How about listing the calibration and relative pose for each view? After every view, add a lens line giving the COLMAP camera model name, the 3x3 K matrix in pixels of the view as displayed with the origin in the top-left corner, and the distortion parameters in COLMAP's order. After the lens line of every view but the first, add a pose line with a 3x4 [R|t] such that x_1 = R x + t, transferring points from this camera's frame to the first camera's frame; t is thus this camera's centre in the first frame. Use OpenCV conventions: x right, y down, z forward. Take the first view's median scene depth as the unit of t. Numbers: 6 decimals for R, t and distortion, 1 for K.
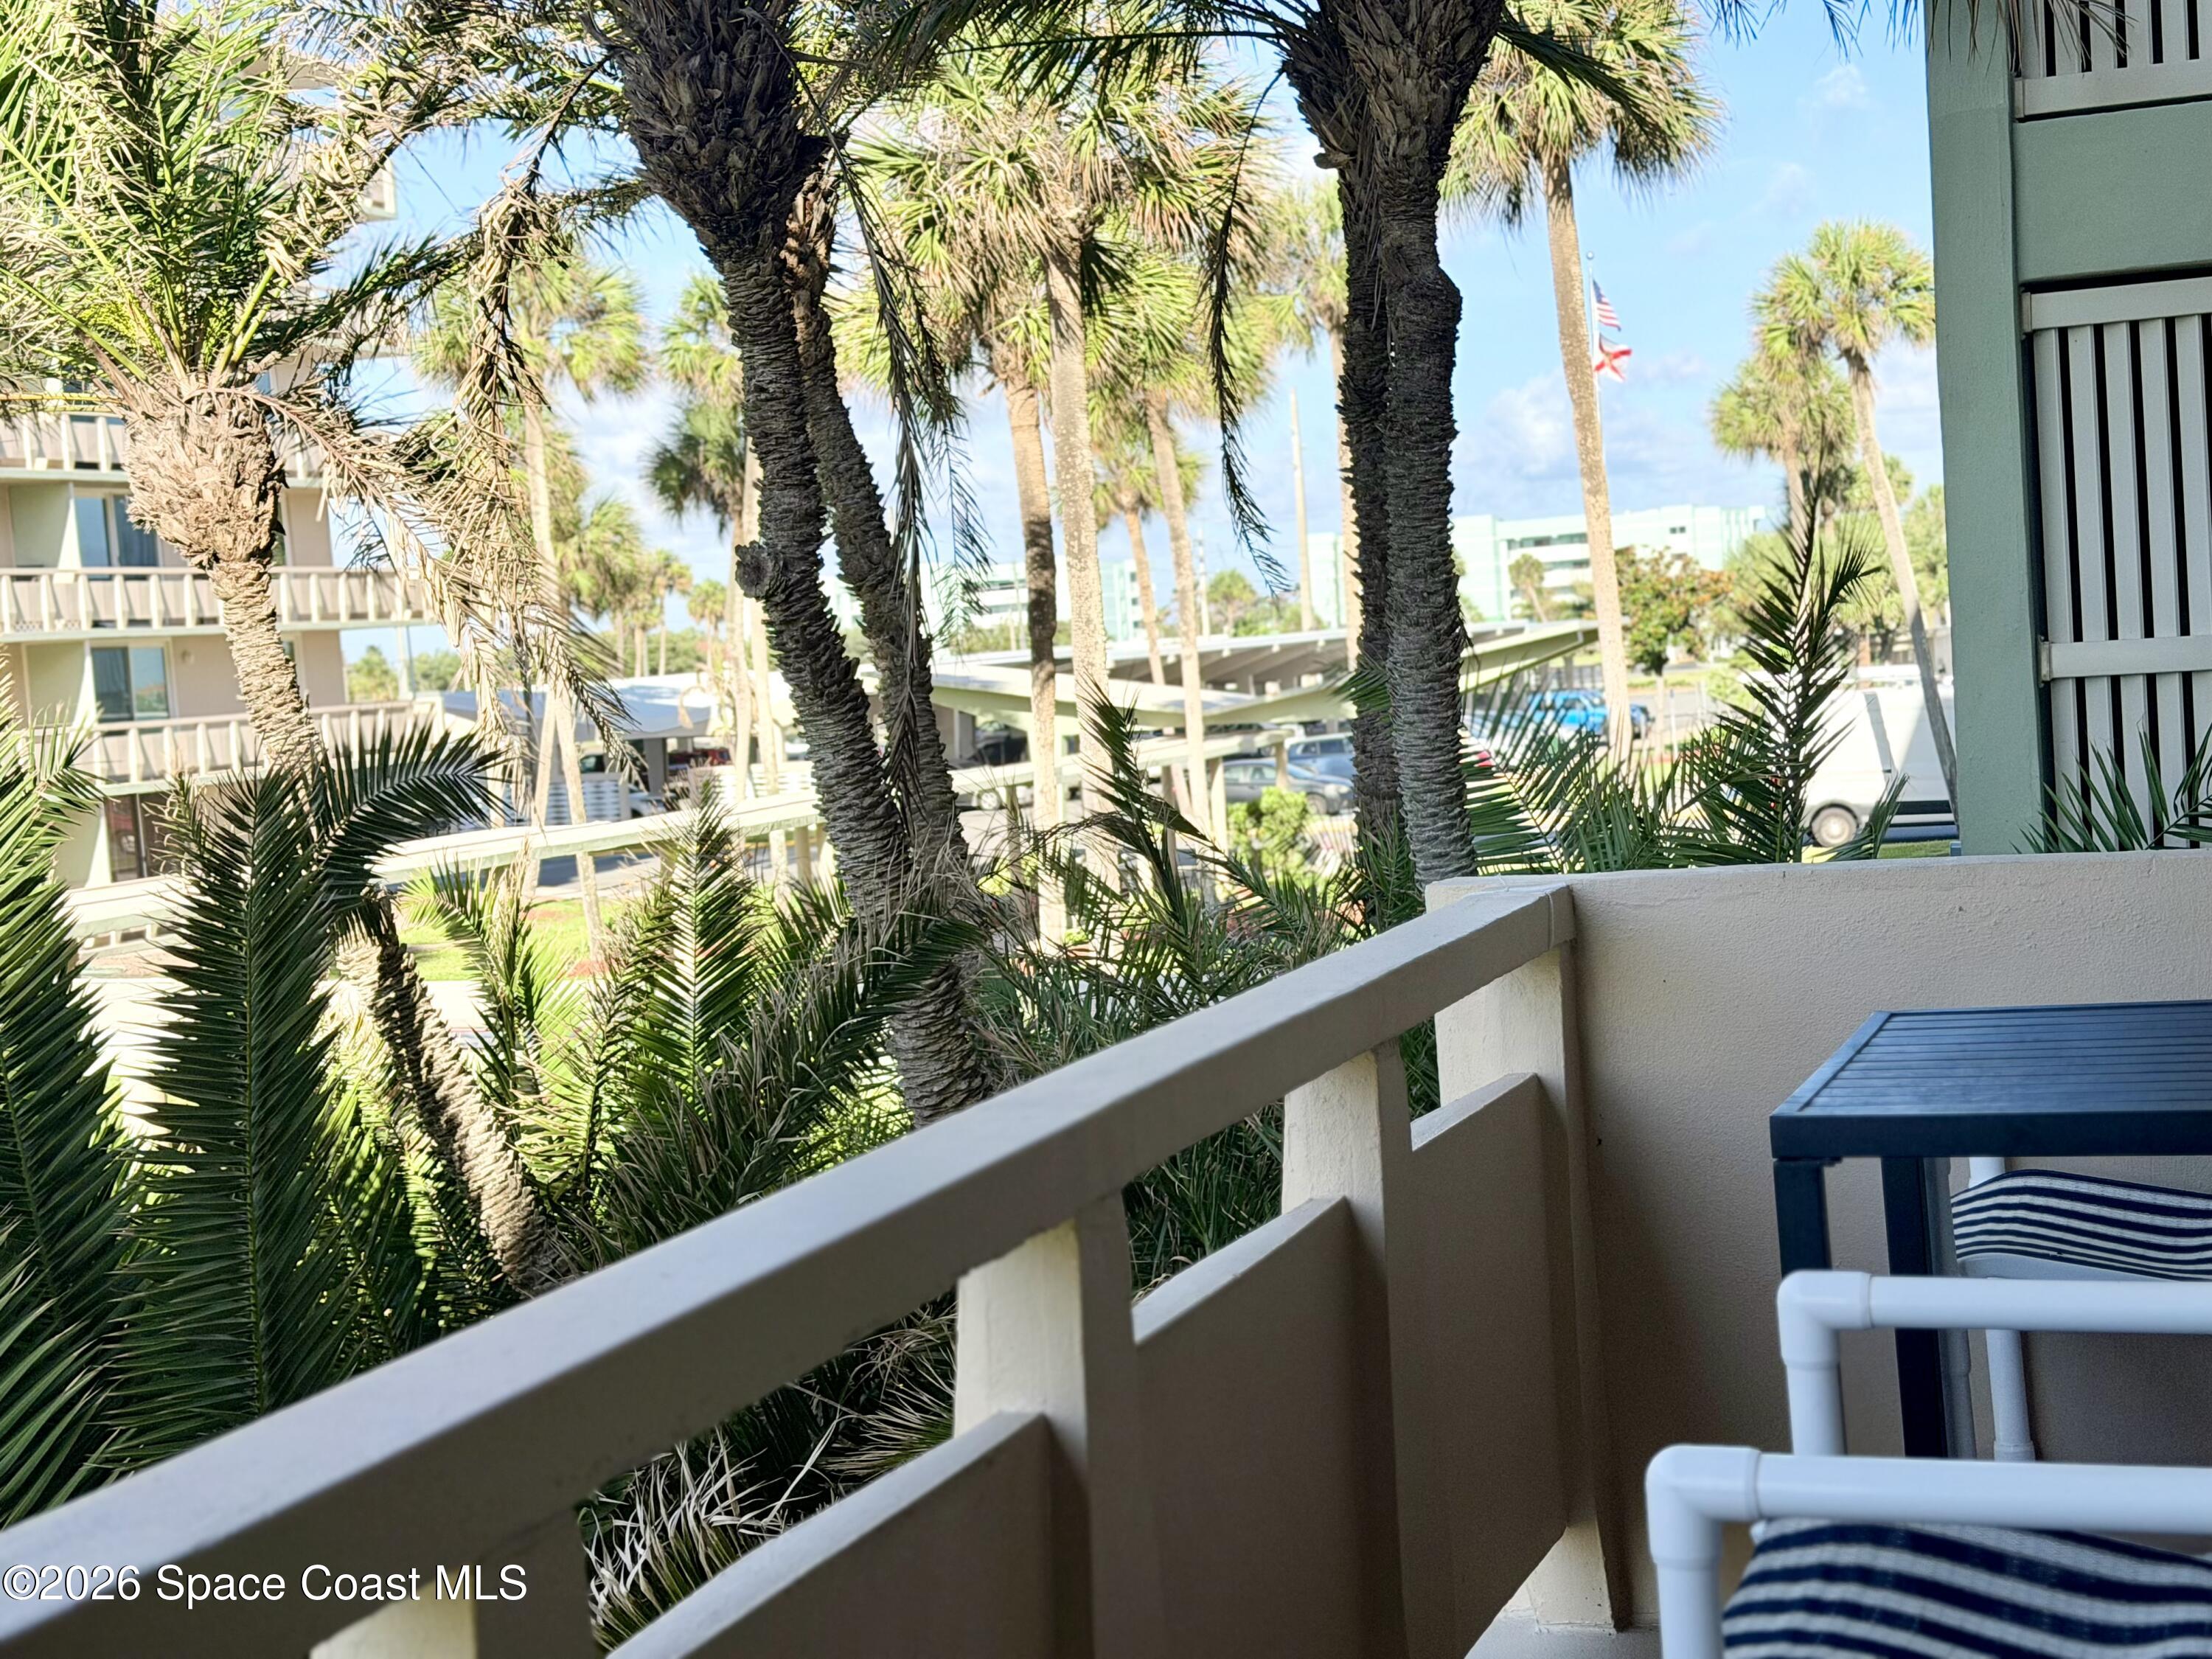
lens RADIAL K [[3124.2, 0, 1111.5], [0, 3124.2, 832.9], [0, 0, 1]] dist [0.150904, 0.000000]
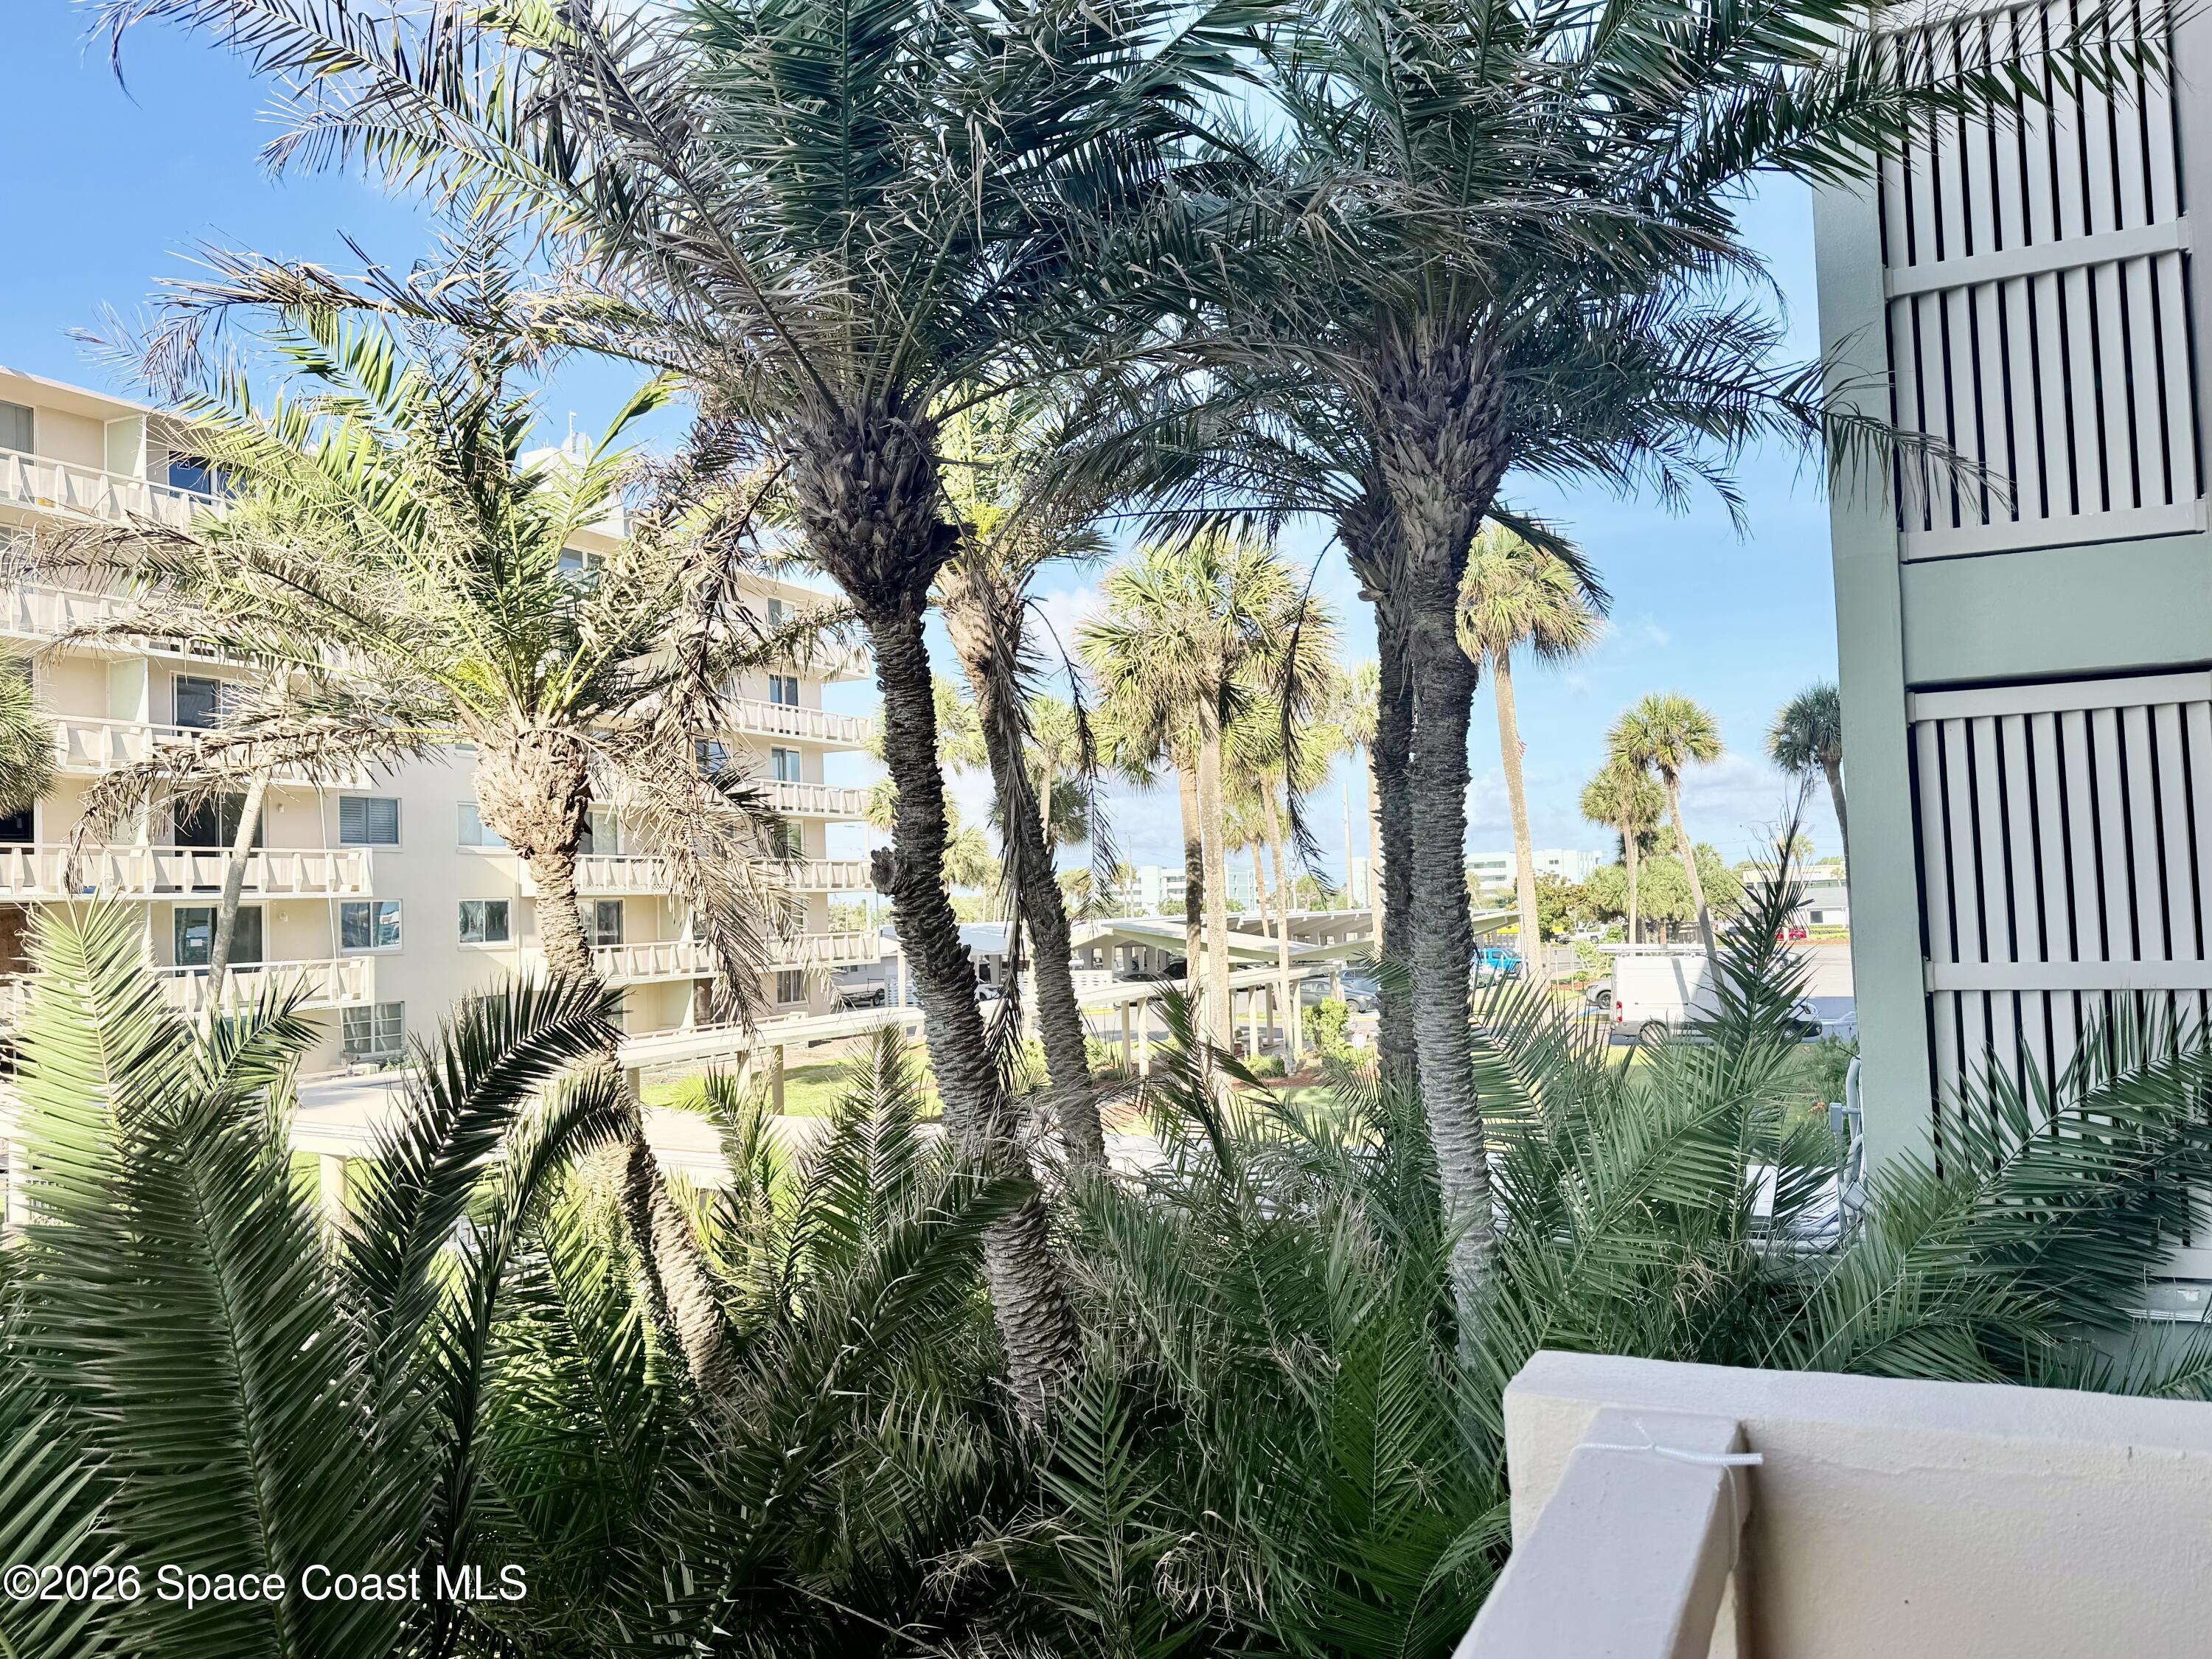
lens RADIAL K [[1599.0, 0, 1088.5], [0, 1599.0, 830.9], [0, 0, 1]] dist [0.067615, -0.041145]
pose [[0.994493, 0.029959, -0.100427, 0.021592], [-0.040611, 0.993563, -0.105754, -0.030078], [0.096612, 0.109250, 0.989308, 0.319569]]
